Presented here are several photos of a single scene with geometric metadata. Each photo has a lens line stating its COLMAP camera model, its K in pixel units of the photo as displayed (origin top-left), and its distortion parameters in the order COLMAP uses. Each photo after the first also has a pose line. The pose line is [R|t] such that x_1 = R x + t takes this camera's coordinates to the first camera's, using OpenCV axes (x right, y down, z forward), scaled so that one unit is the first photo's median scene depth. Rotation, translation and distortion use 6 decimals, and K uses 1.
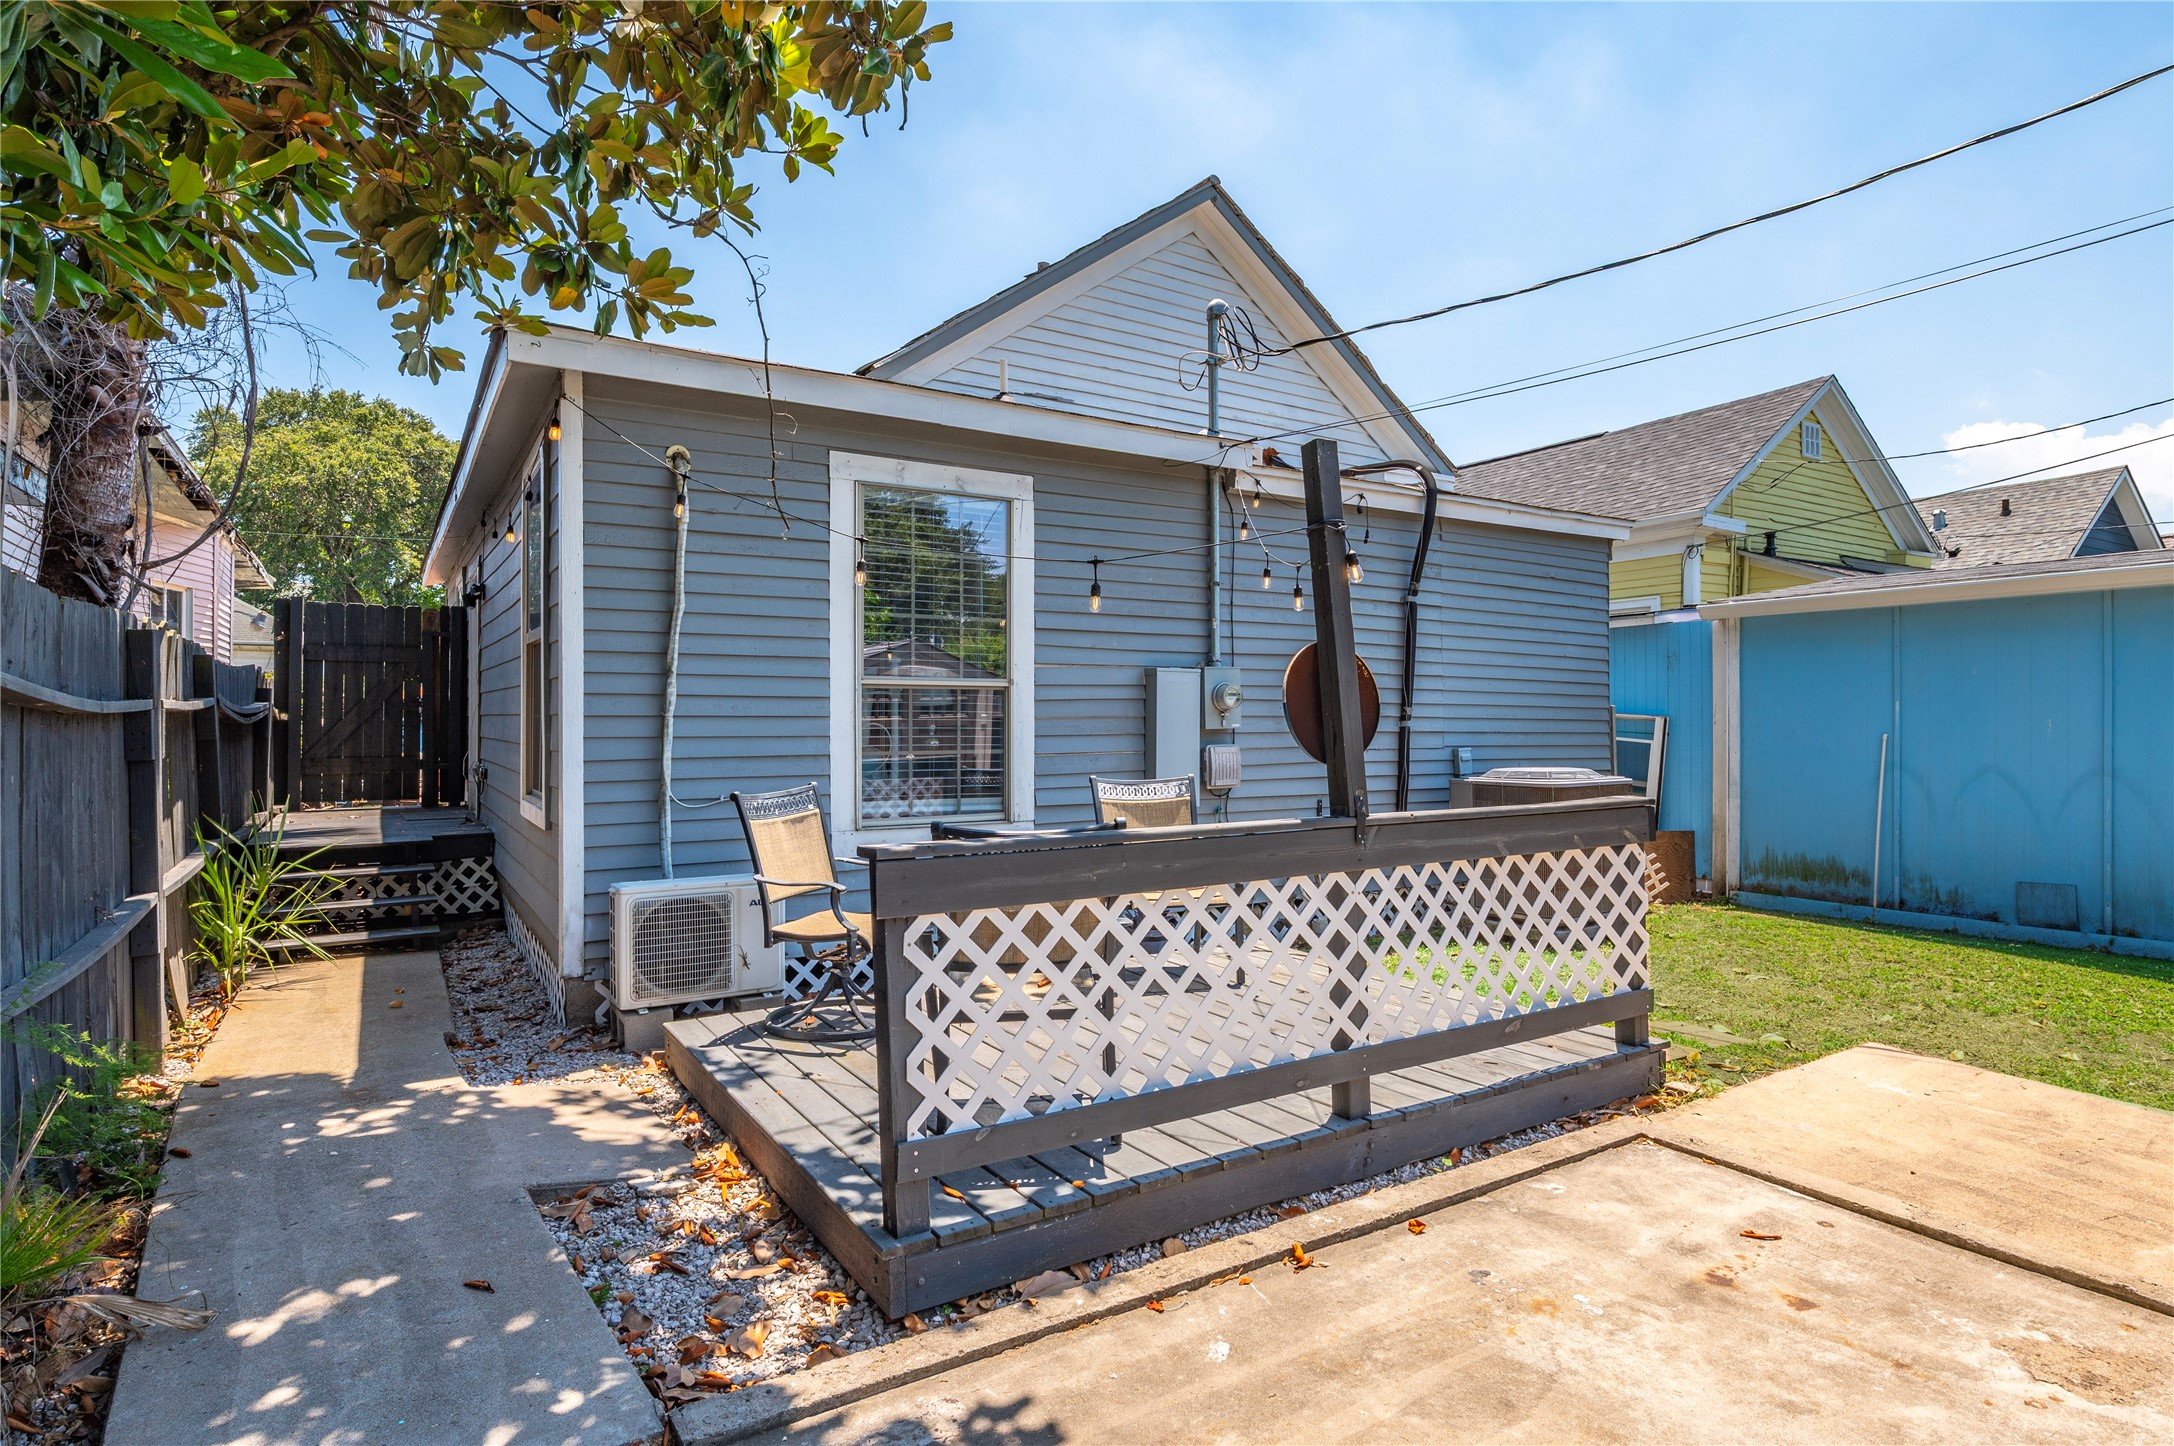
lens RADIAL K [[1151.2, 0, 1087.0], [0, 1151.2, 723.0], [0, 0, 1]] dist [-0.002383, -0.001176]
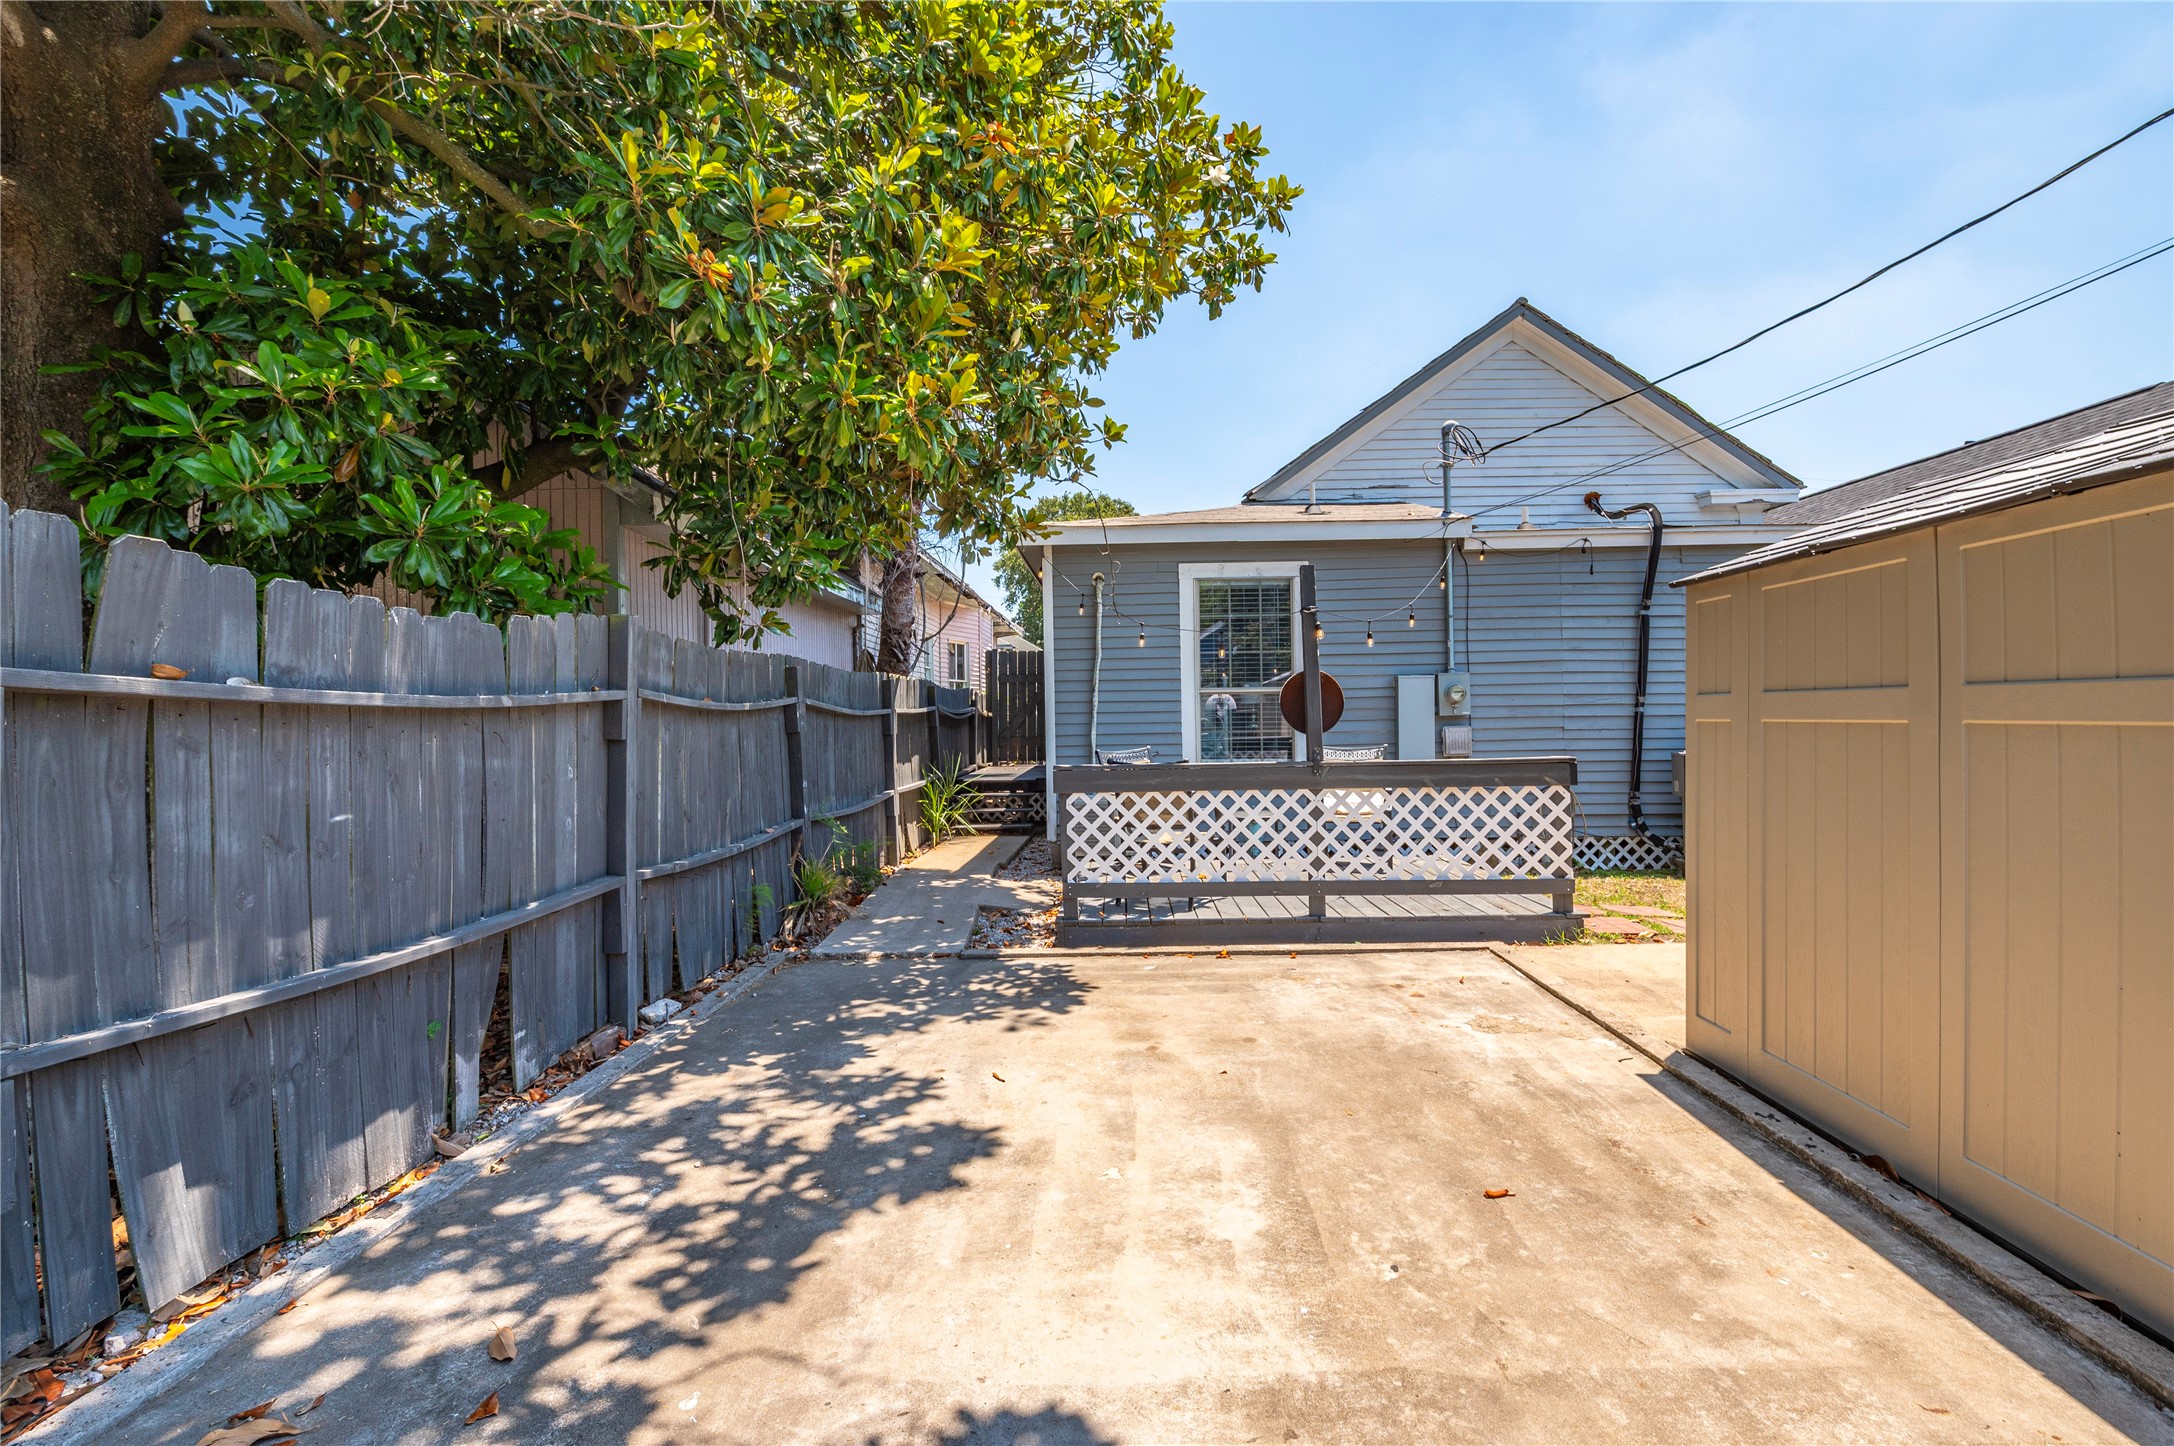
lens RADIAL K [[998.2, 0, 1088.4], [0, 998.2, 729.9], [0, 0, 1]] dist [0.002458, 0.000325]
pose [[0.824479, -0.003664, -0.565881, 0.462511], [0.013233, 0.999830, 0.012805, 0.001307], [0.565738, -0.018046, 0.824388, -0.316653]]
